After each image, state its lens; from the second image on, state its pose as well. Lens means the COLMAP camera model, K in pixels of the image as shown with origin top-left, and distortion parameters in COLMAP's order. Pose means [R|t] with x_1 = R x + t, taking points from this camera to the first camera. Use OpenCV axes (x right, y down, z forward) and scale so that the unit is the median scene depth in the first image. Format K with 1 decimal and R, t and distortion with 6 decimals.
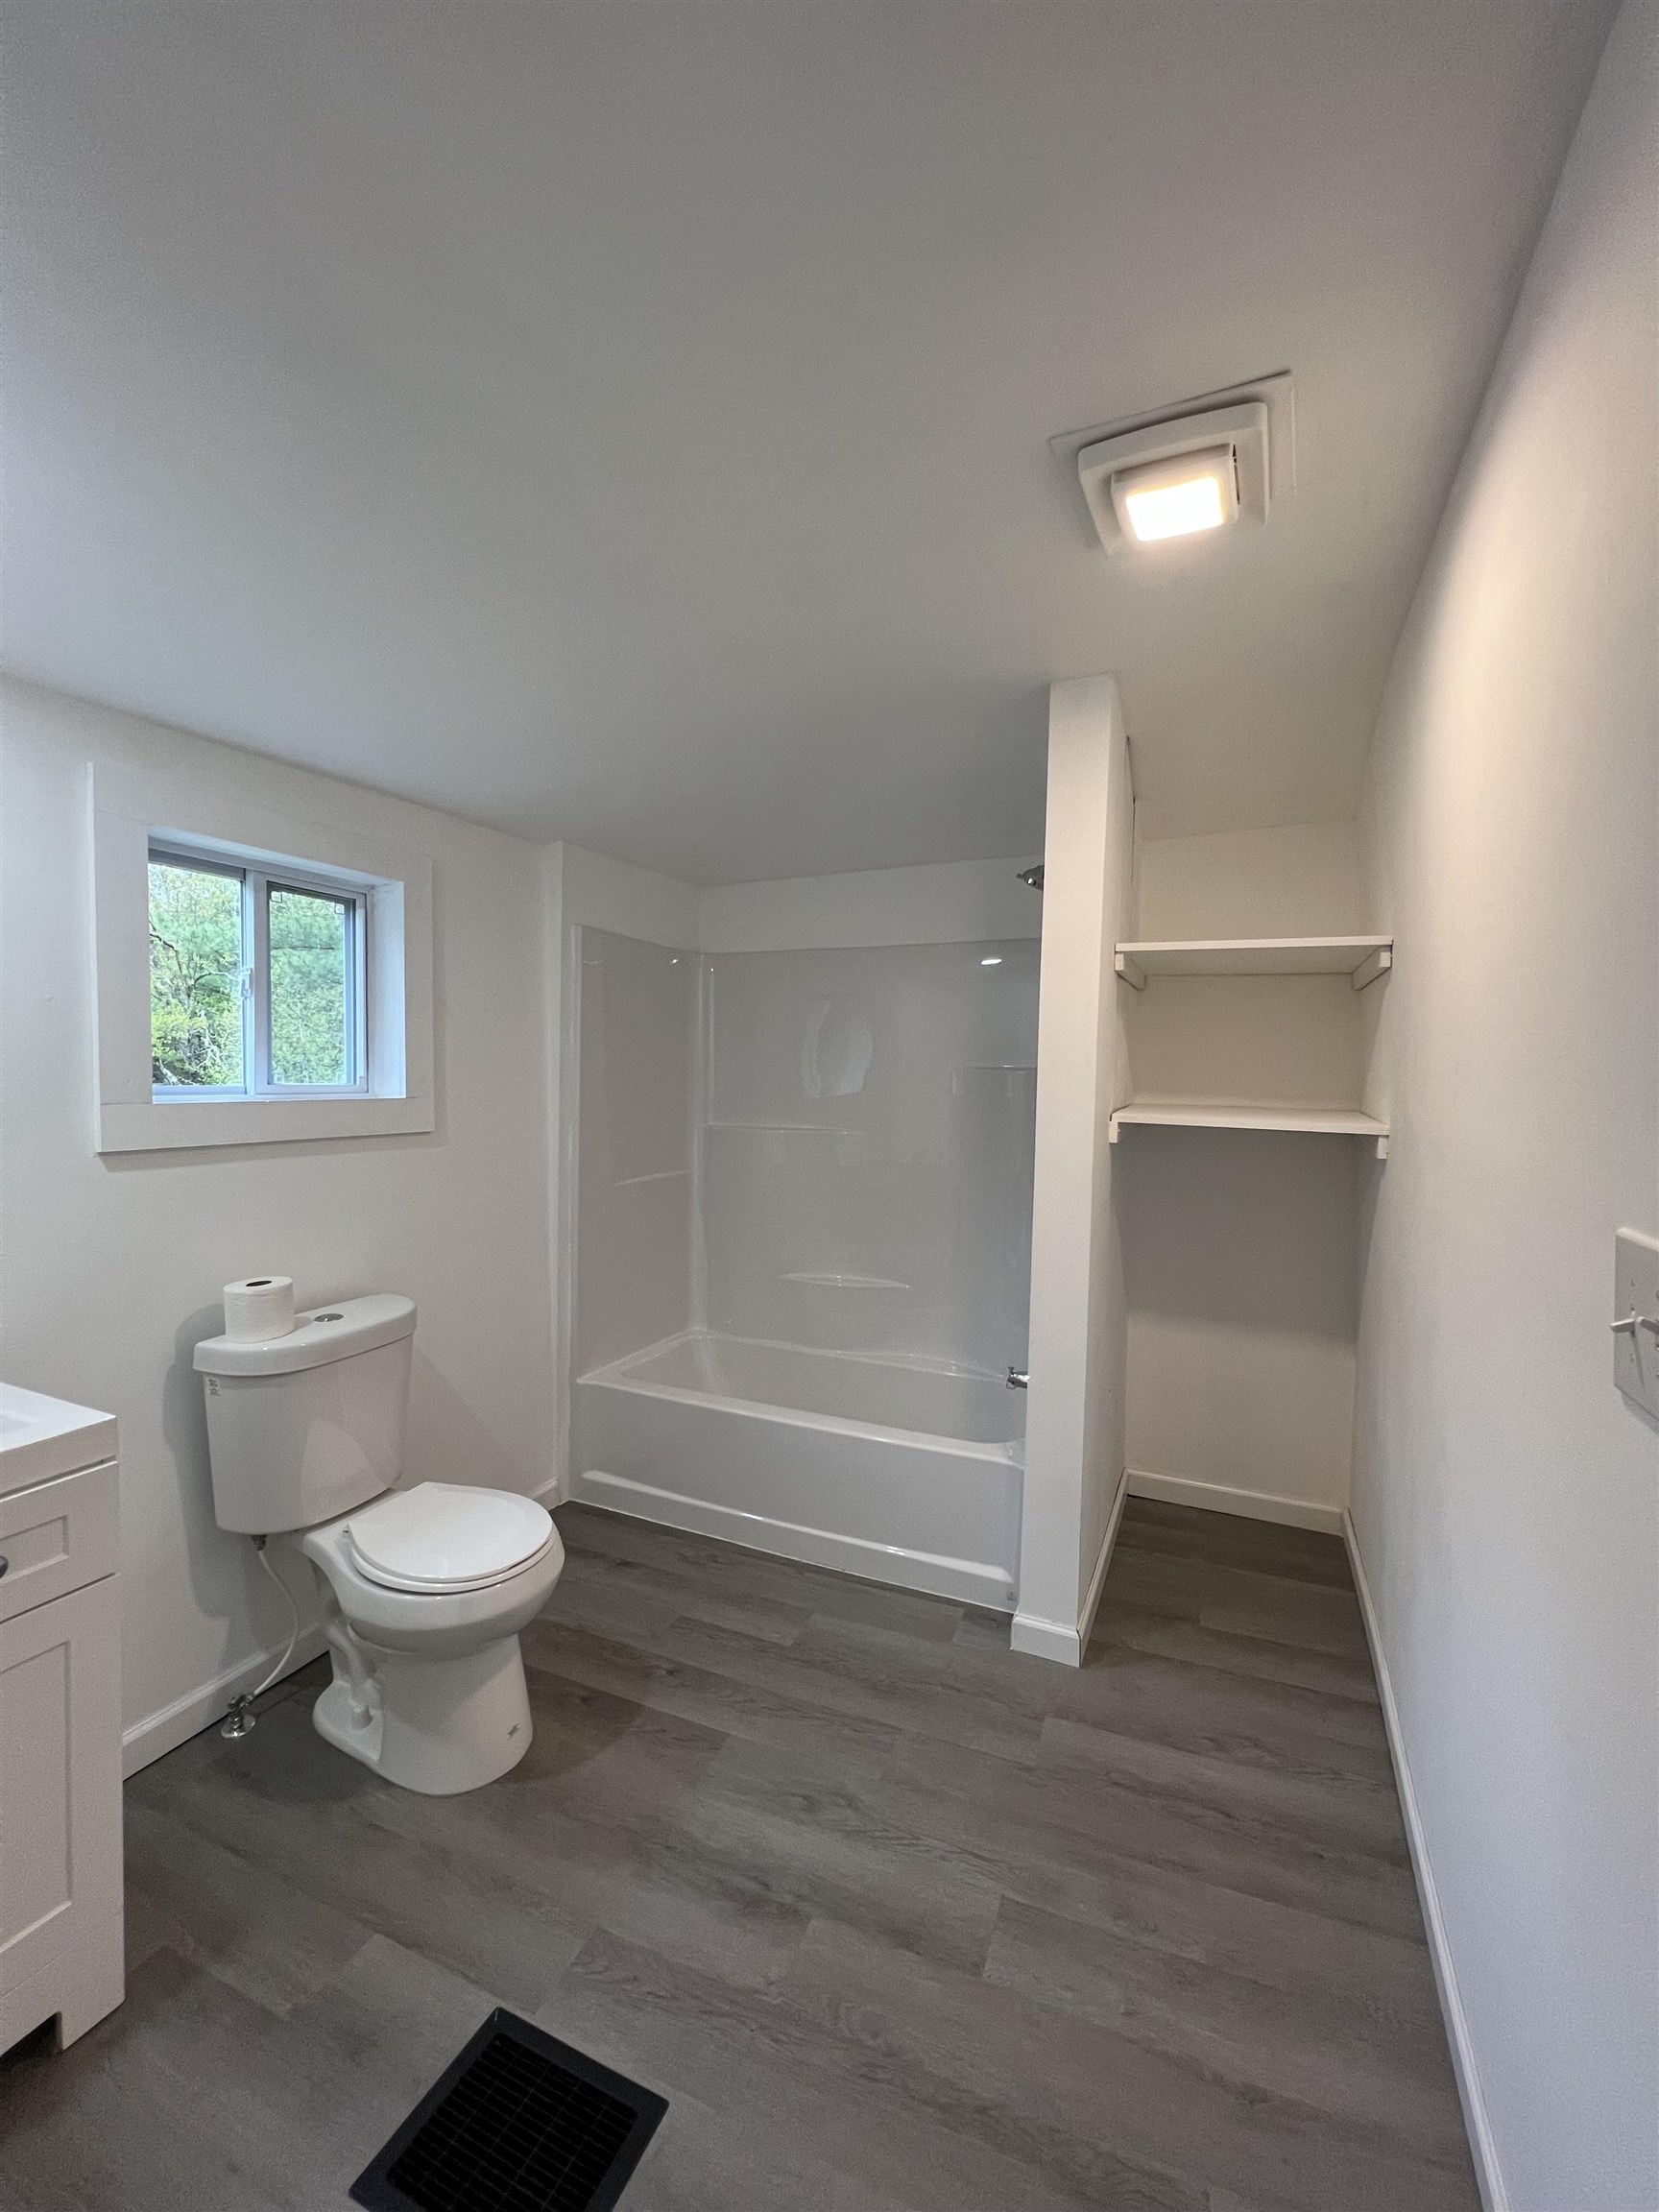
lens RADIAL K [[885.6, 0, 828.9], [0, 885.6, 1101.3], [0, 0, 1]] dist [0.001118, 0.000260]
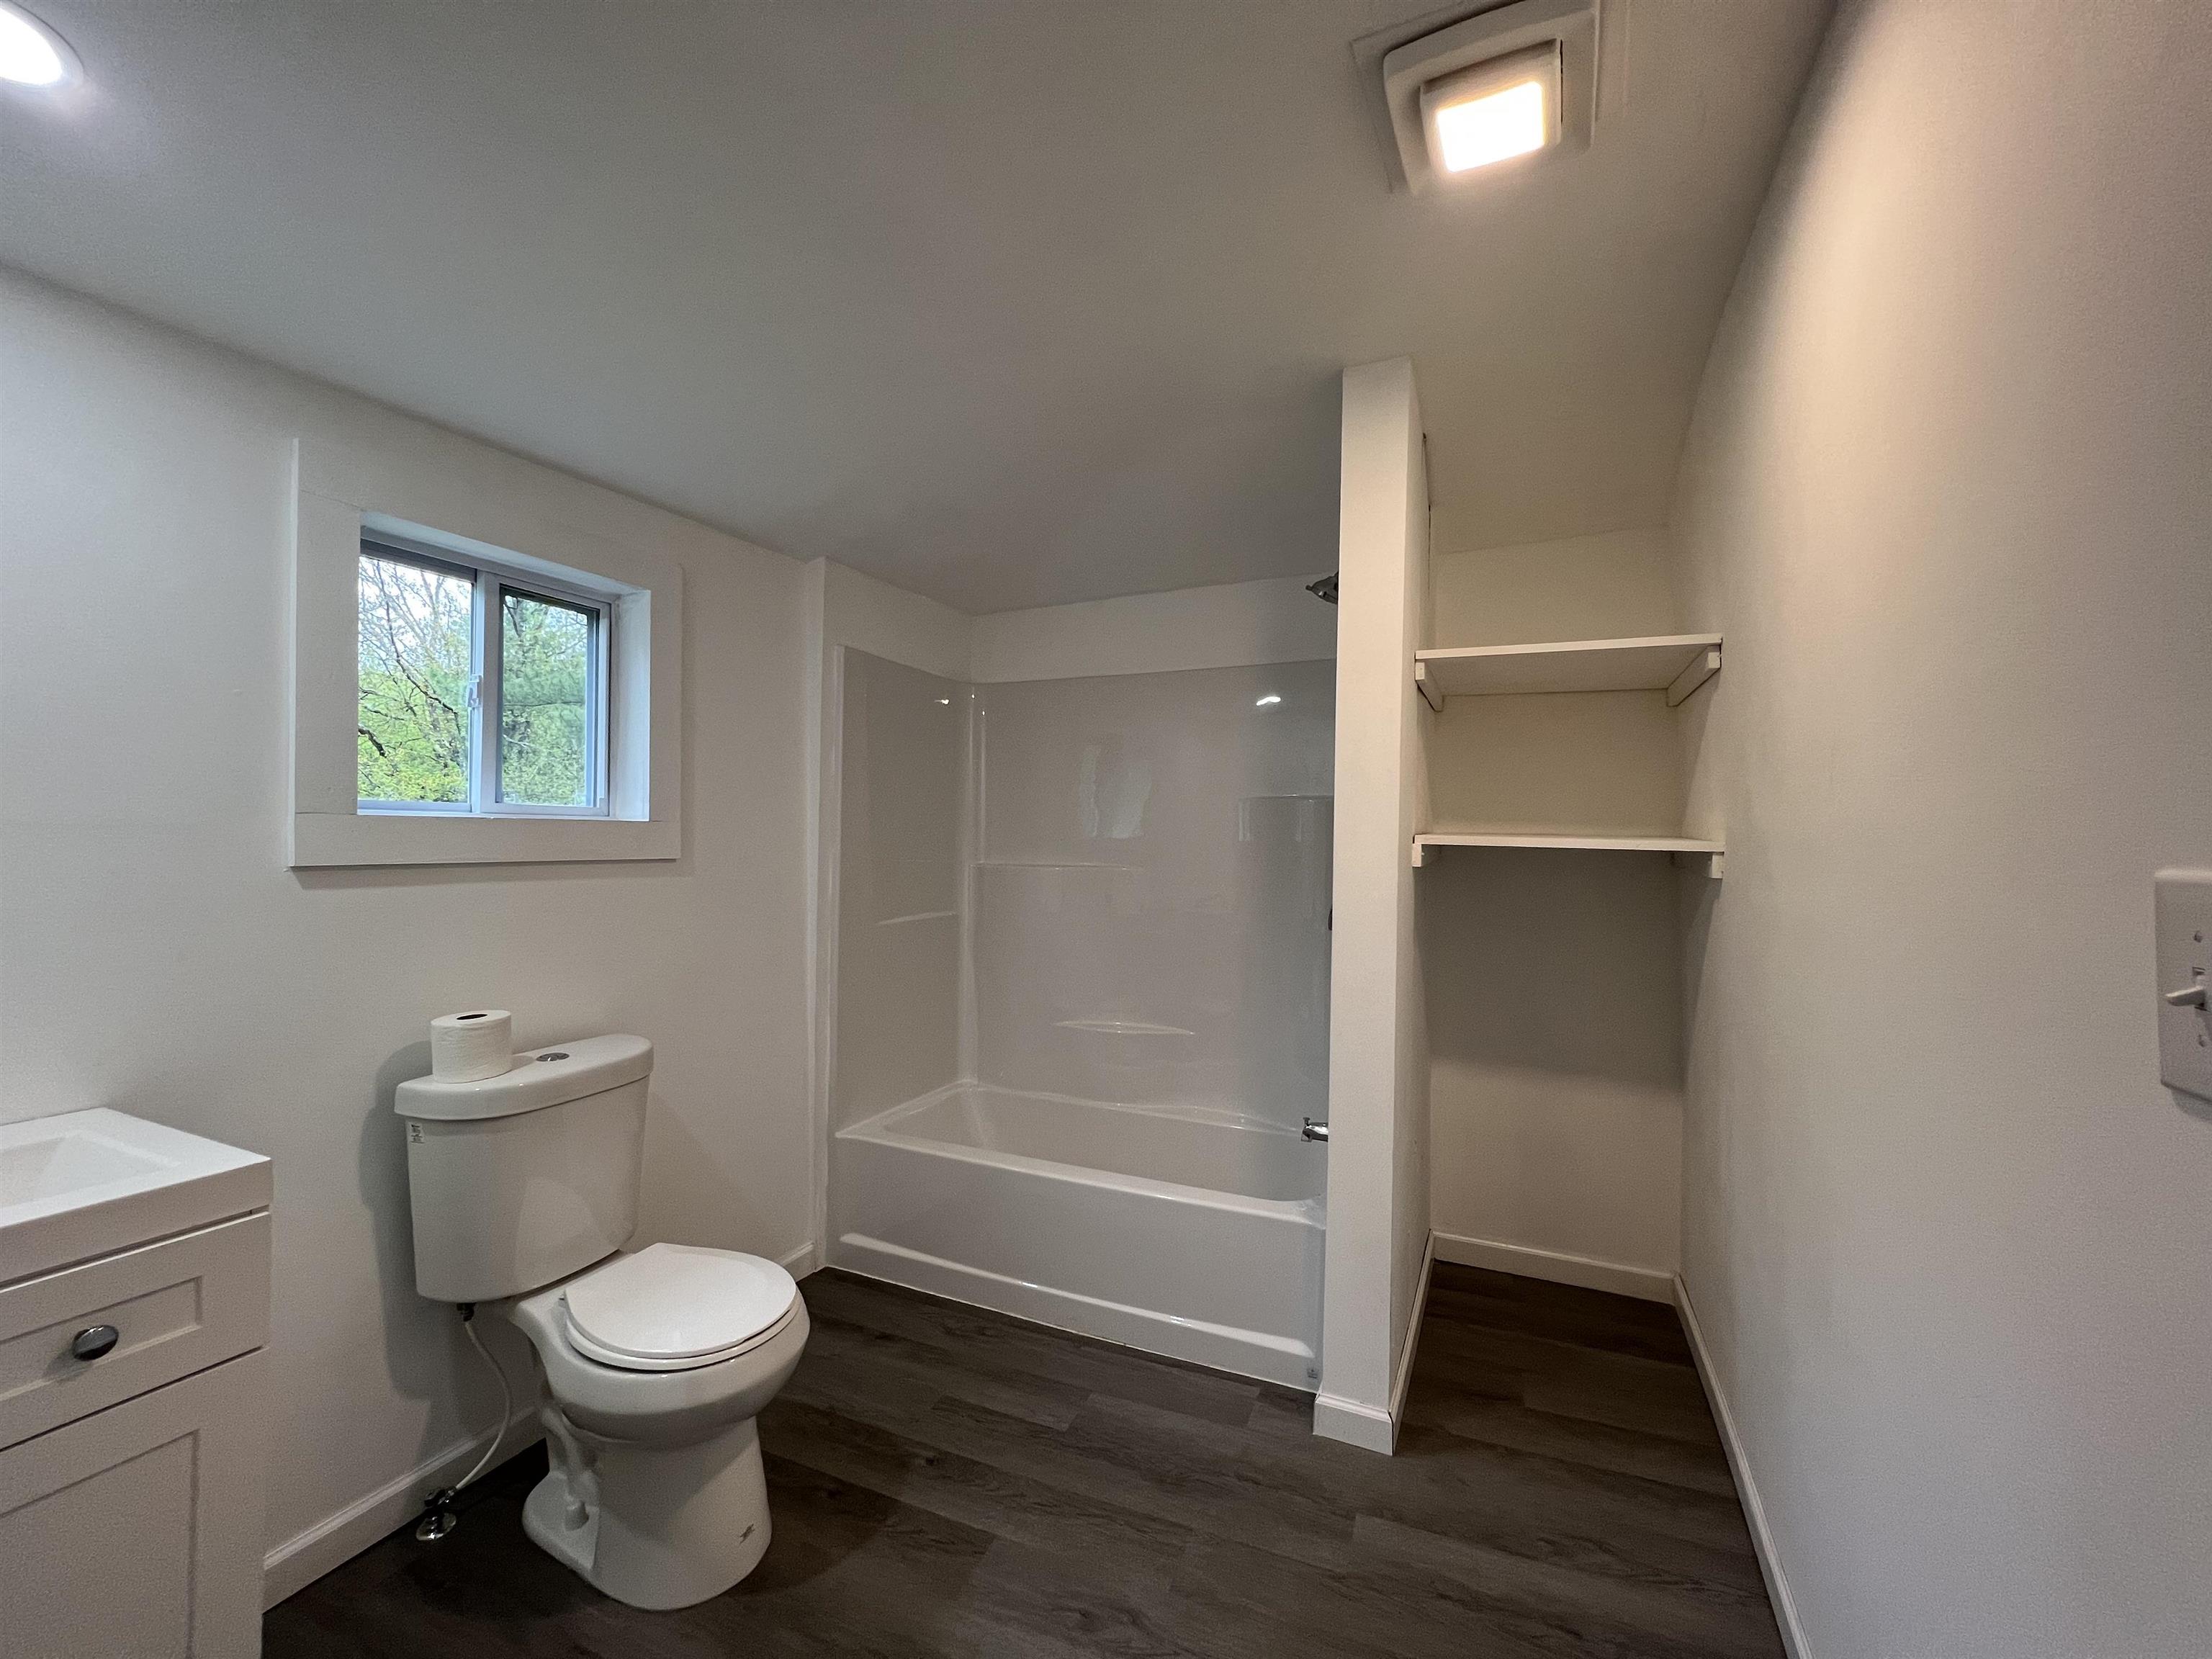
lens RADIAL K [[885.6, 0, 1103.4], [0, 885.6, 827.5], [0, 0, 1]] dist [0.001118, 0.000260]
pose [[0.999984, -0.003730, -0.004152, 0.000169], [0.003550, 0.999089, -0.042535, 0.049523], [0.004307, 0.042519, 0.999086, 0.089229]]
